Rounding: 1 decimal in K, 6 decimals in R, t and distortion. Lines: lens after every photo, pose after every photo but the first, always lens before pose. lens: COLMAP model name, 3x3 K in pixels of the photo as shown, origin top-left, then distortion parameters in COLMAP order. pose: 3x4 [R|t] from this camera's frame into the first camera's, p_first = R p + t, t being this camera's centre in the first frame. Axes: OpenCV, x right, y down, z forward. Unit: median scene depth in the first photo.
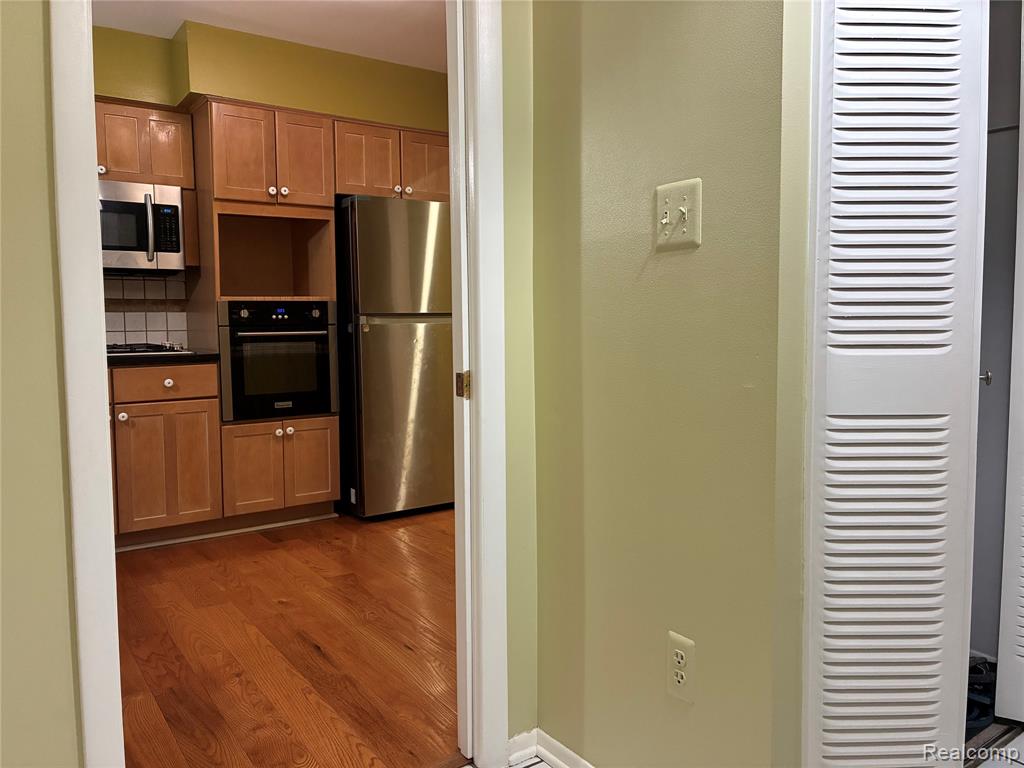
lens RADIAL K [[781.9, 0, 516.5], [0, 781.9, 379.4], [0, 0, 1]] dist [0.006152, 0.002221]
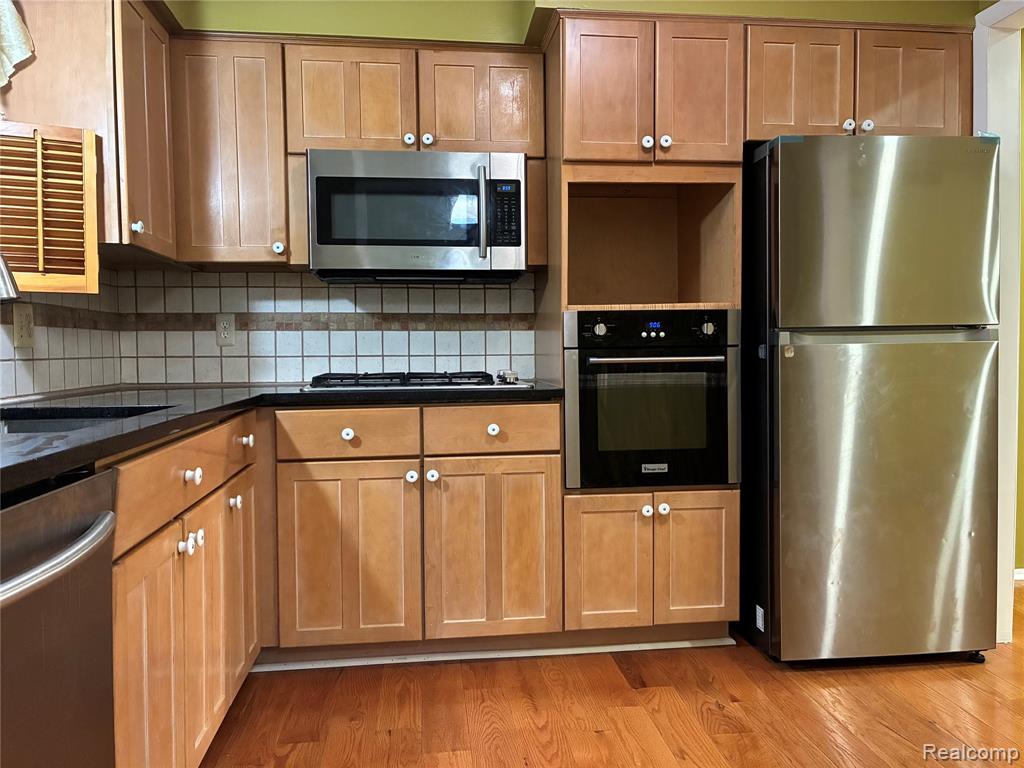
lens RADIAL K [[776.7, 0, 511.9], [0, 776.7, 379.7], [0, 0, 1]] dist [0.058536, -0.072808]
pose [[0.877369, 0.018318, -0.479467, -0.091861], [-0.033453, 0.999175, -0.023042, -0.022738], [0.478650, 0.036256, 0.877257, 0.369556]]
